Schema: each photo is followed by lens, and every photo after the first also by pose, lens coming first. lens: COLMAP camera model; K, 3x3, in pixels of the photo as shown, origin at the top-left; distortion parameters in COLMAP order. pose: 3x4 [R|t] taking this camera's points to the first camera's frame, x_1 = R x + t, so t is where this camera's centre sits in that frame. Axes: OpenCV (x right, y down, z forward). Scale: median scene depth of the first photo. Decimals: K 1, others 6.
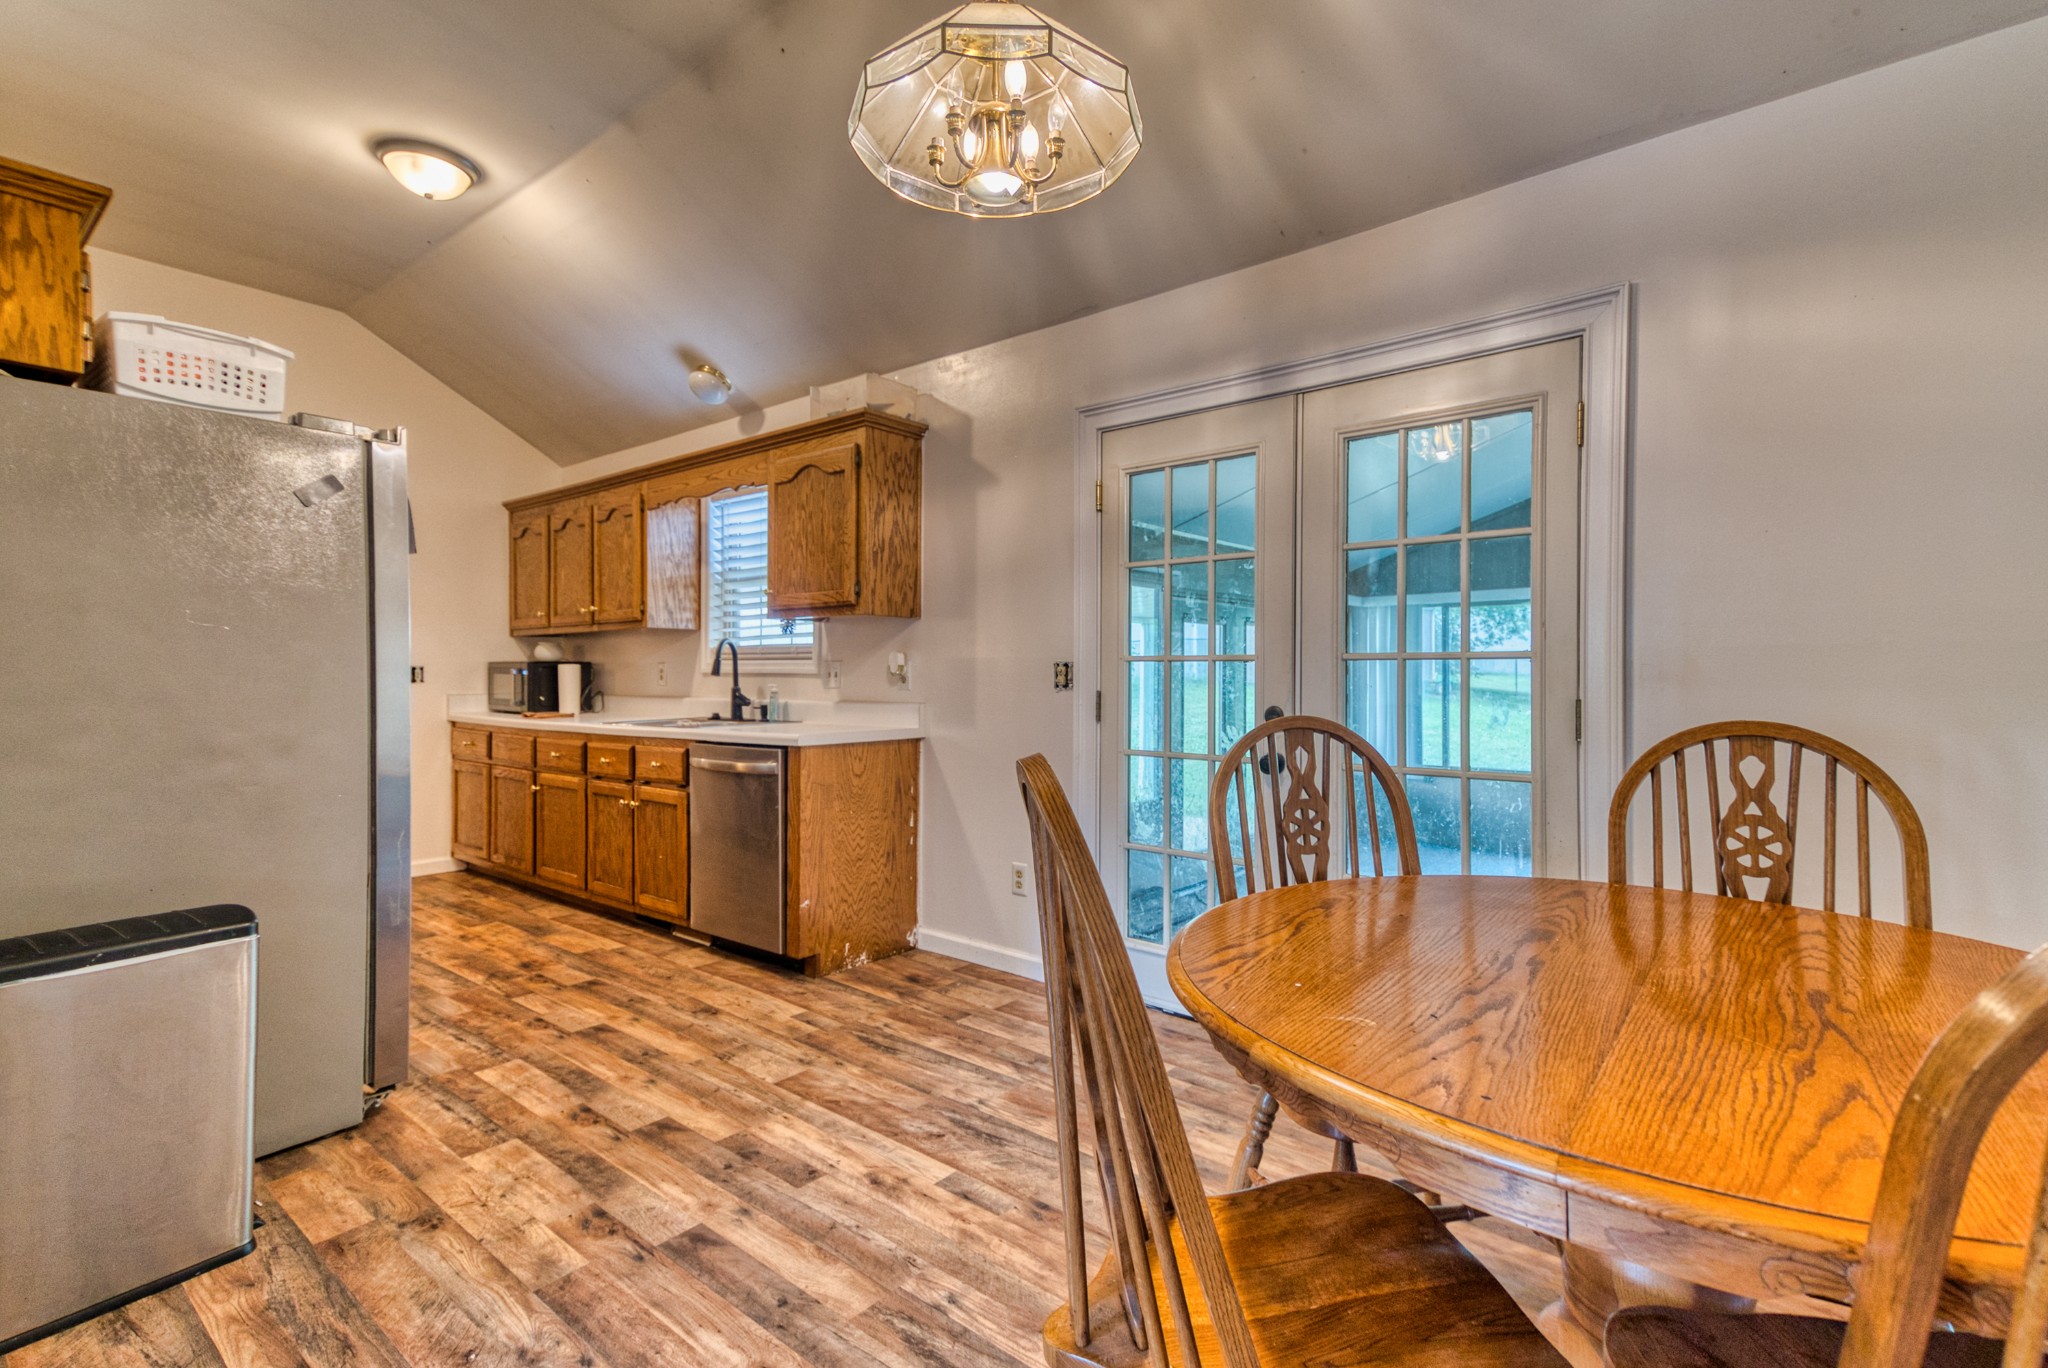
lens RADIAL K [[947.0, 0, 1021.1], [0, 947.0, 675.6], [0, 0, 1]] dist [0.040860, 0.000315]
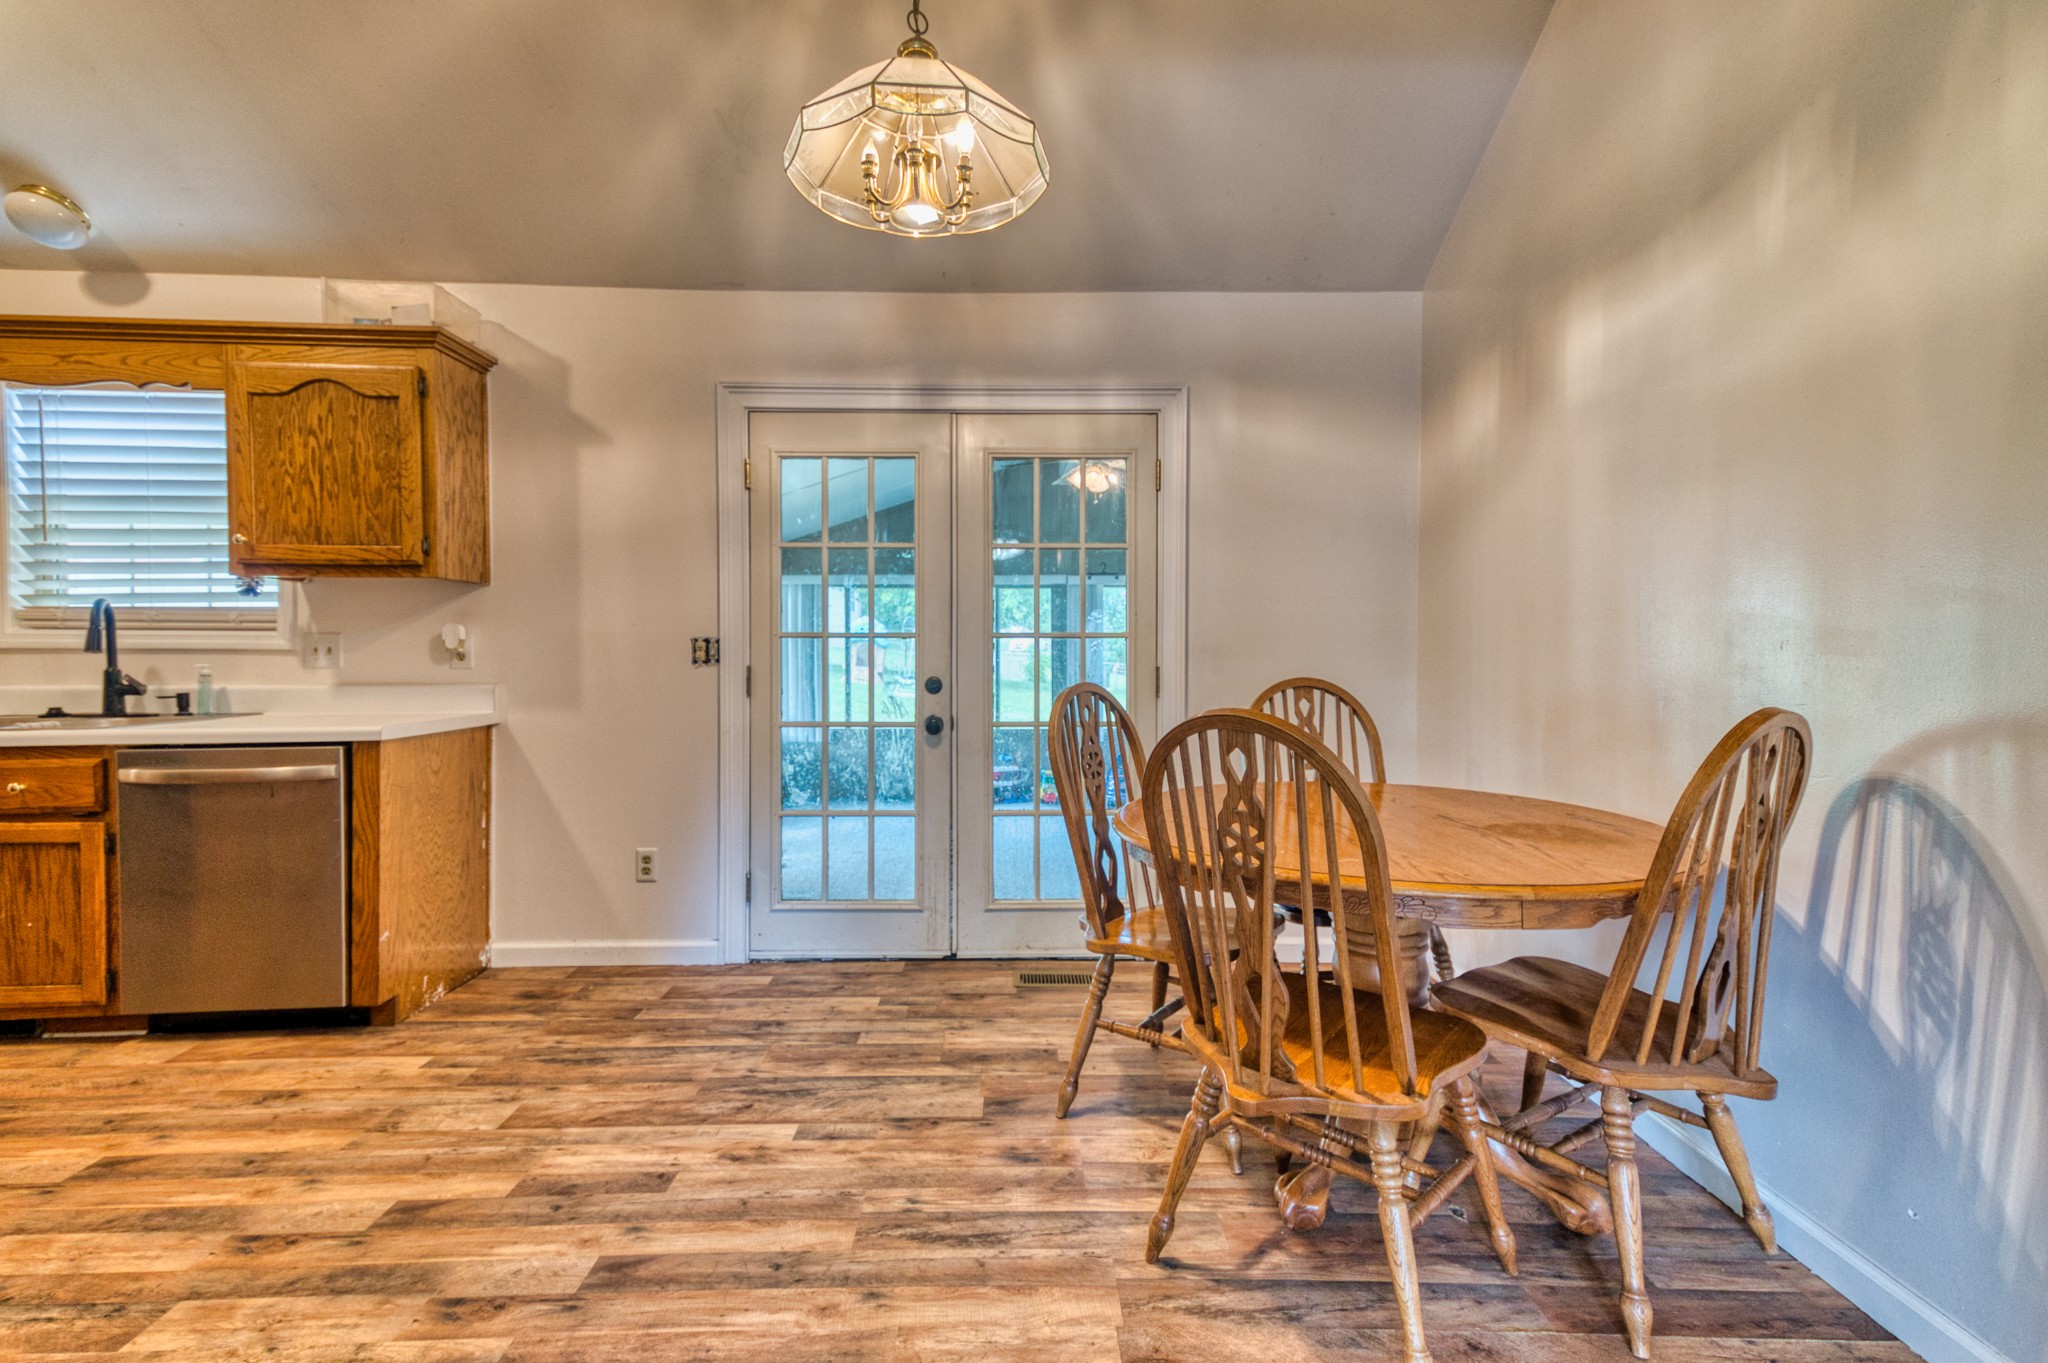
lens RADIAL K [[958.0, 0, 1009.3], [0, 958.0, 668.5], [0, 0, 1]] dist [0.044571, 0.000228]
pose [[0.762388, -0.015593, 0.646932, -0.358662], [0.001840, 0.999758, 0.021929, -0.003295], [-0.647118, -0.015528, 0.762232, 0.030513]]
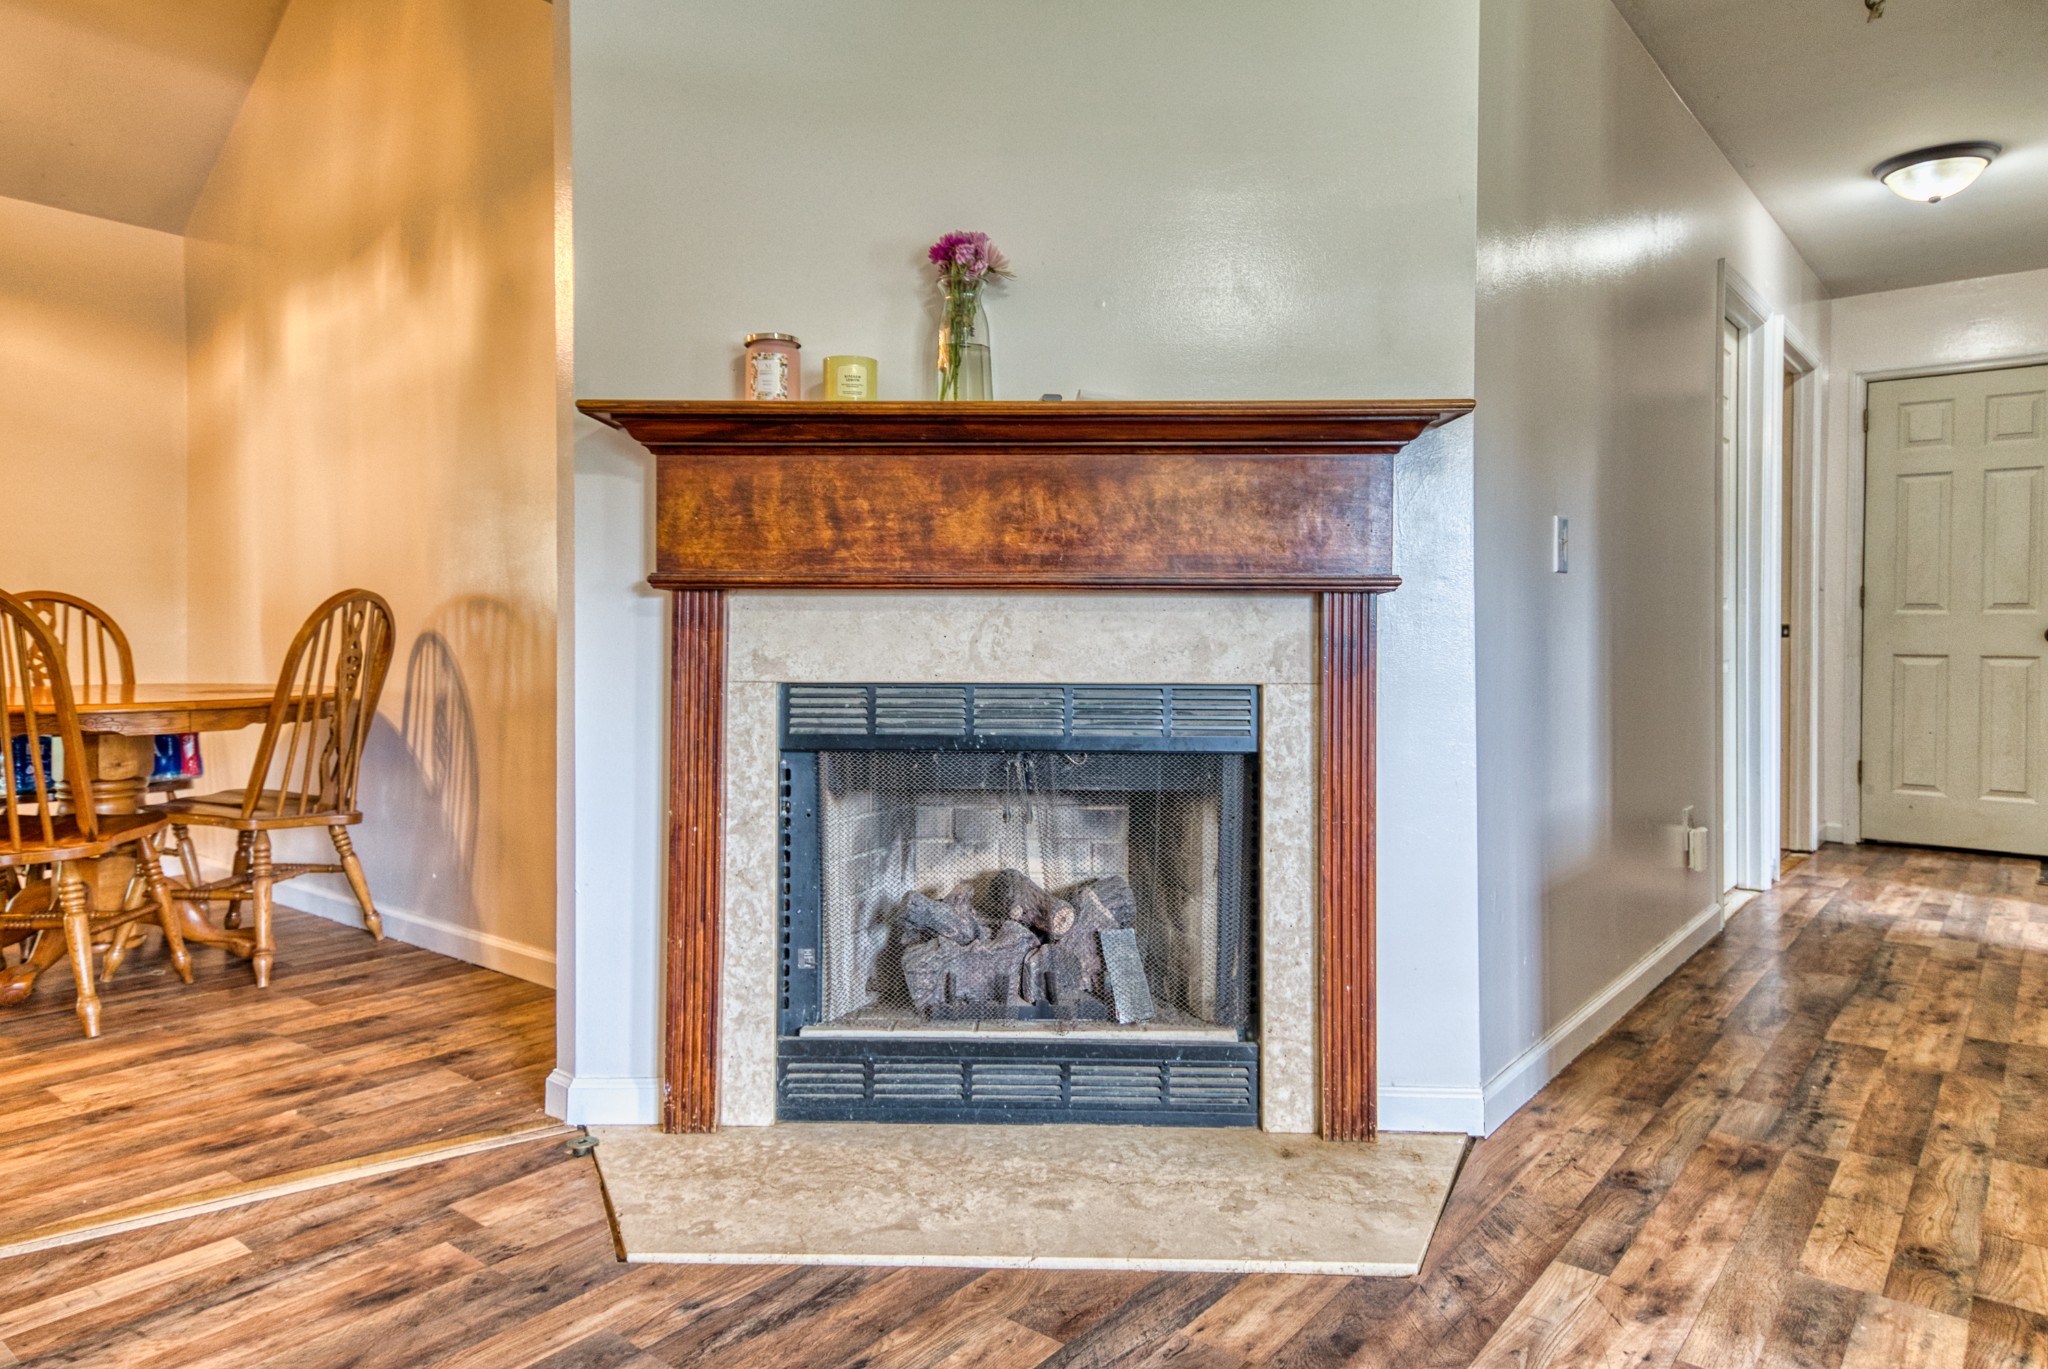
lens RADIAL K [[1304.3, 0, 1017.8], [0, 1304.3, 636.0], [0, 0, 1]] dist [0.040325, 0.000949]
pose [[-0.011548, -0.001124, 0.999933, -0.829757], [0.001521, 0.999998, 0.001142, 0.064102], [-0.999932, 0.001534, -0.011546, -0.359170]]
